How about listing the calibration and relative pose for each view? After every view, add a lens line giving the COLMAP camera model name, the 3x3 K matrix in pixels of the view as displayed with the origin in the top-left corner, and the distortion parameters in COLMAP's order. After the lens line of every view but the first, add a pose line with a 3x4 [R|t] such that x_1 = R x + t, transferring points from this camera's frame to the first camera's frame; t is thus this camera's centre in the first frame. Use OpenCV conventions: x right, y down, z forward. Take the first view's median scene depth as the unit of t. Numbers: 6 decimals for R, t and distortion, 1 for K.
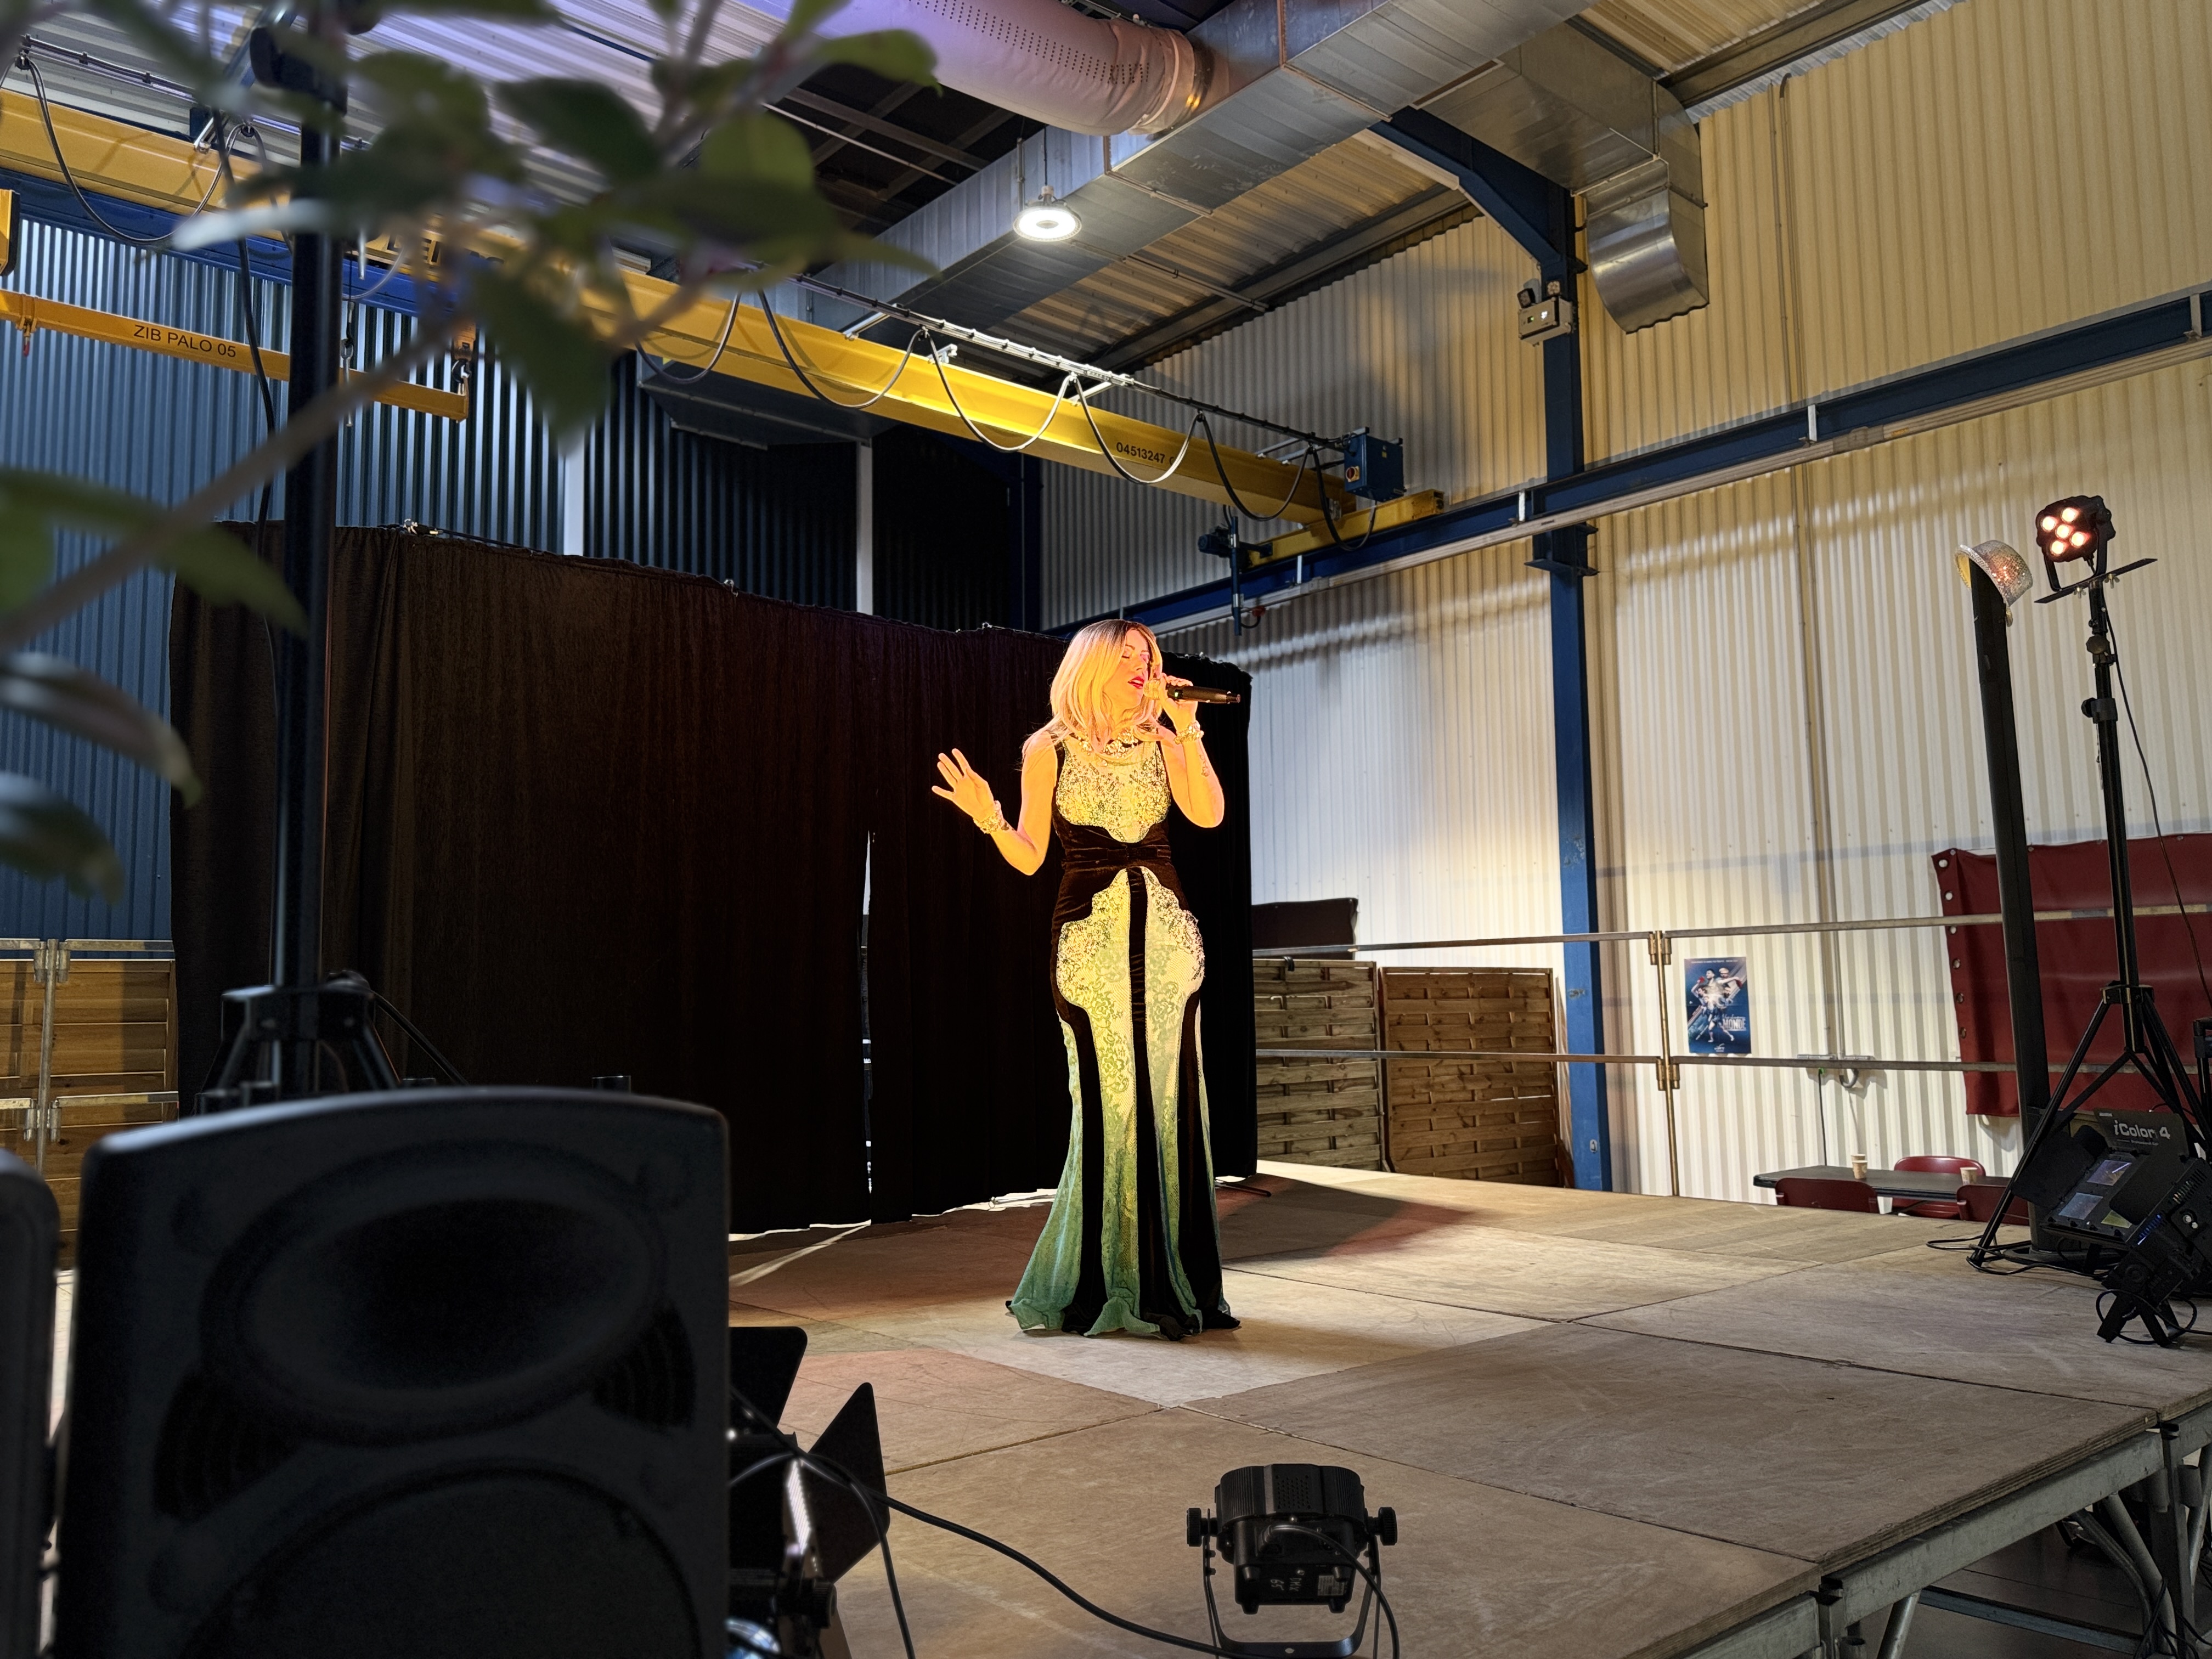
lens RADIAL K [[1689.8, 0, 1116.3], [0, 1689.8, 856.0], [0, 0, 1]] dist [0.053343, -0.067872]
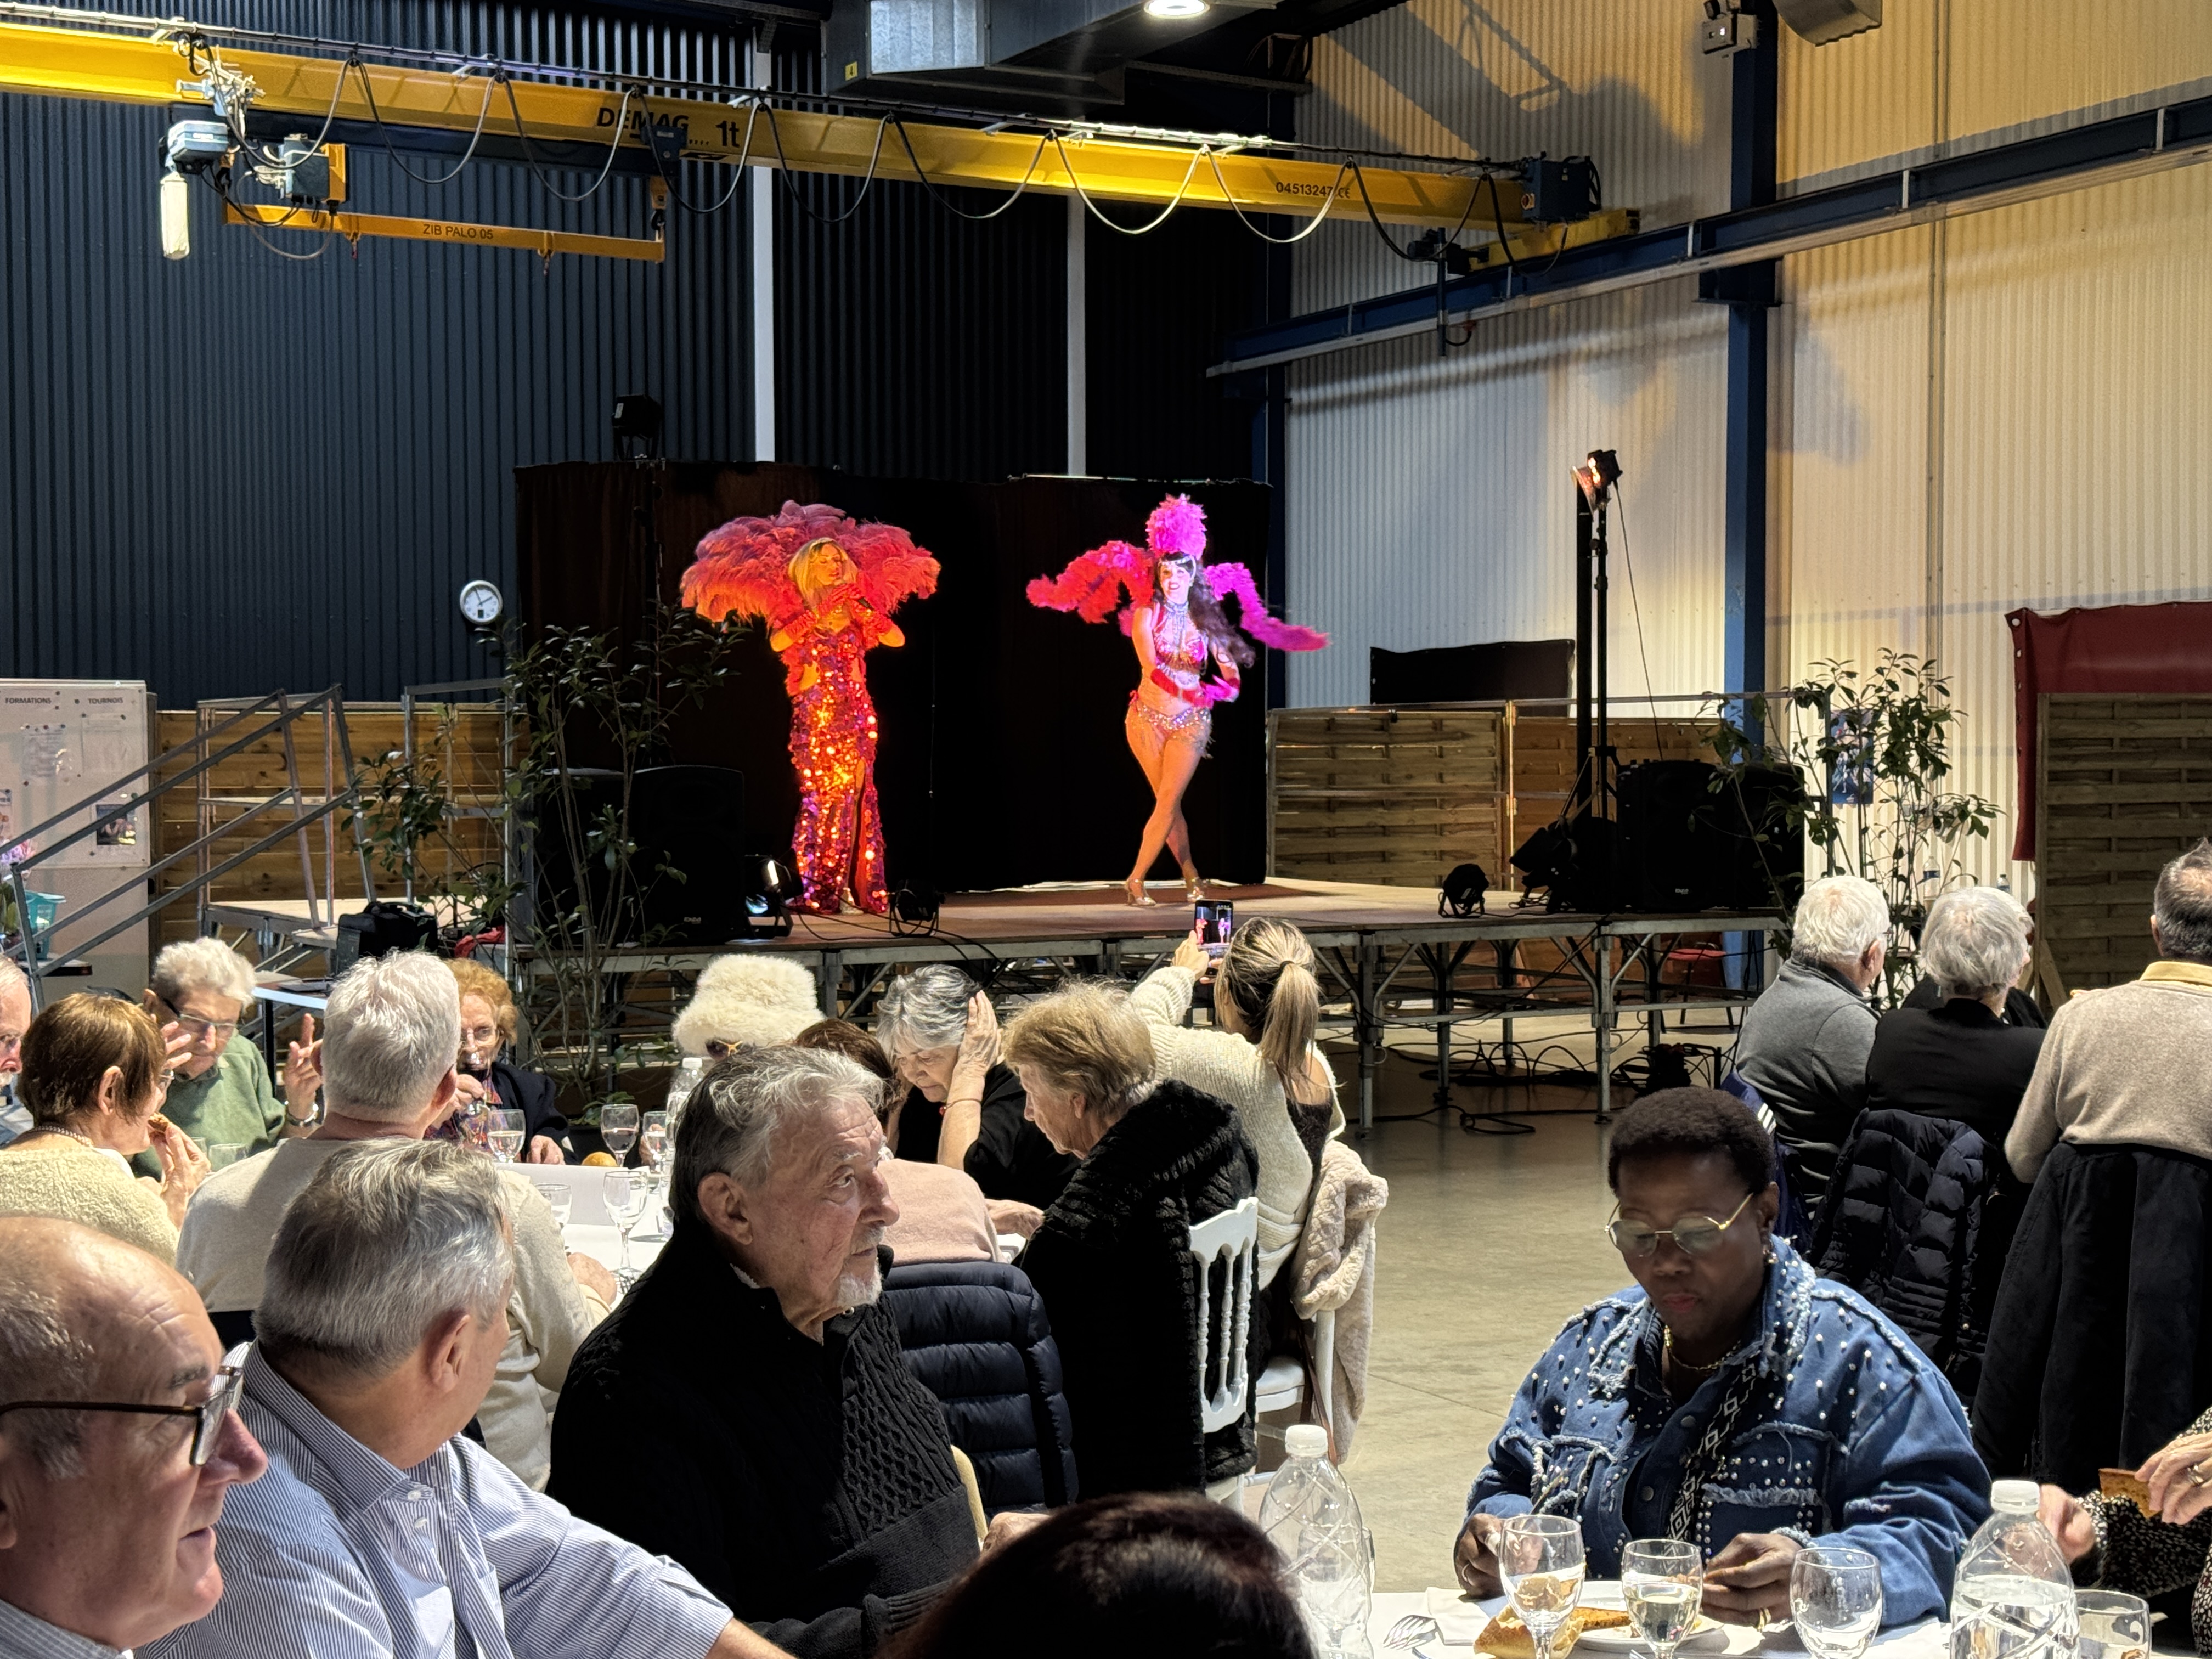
lens RADIAL K [[3247.1, 0, 1166.0], [0, 3247.1, 851.7], [0, 0, 1]] dist [0.174178, 0.000000]
pose [[0.979271, 0.017075, -0.201835, 0.322356], [0.007195, 0.992879, 0.118906, -0.082942], [0.202428, -0.117893, 0.972175, -0.896197]]
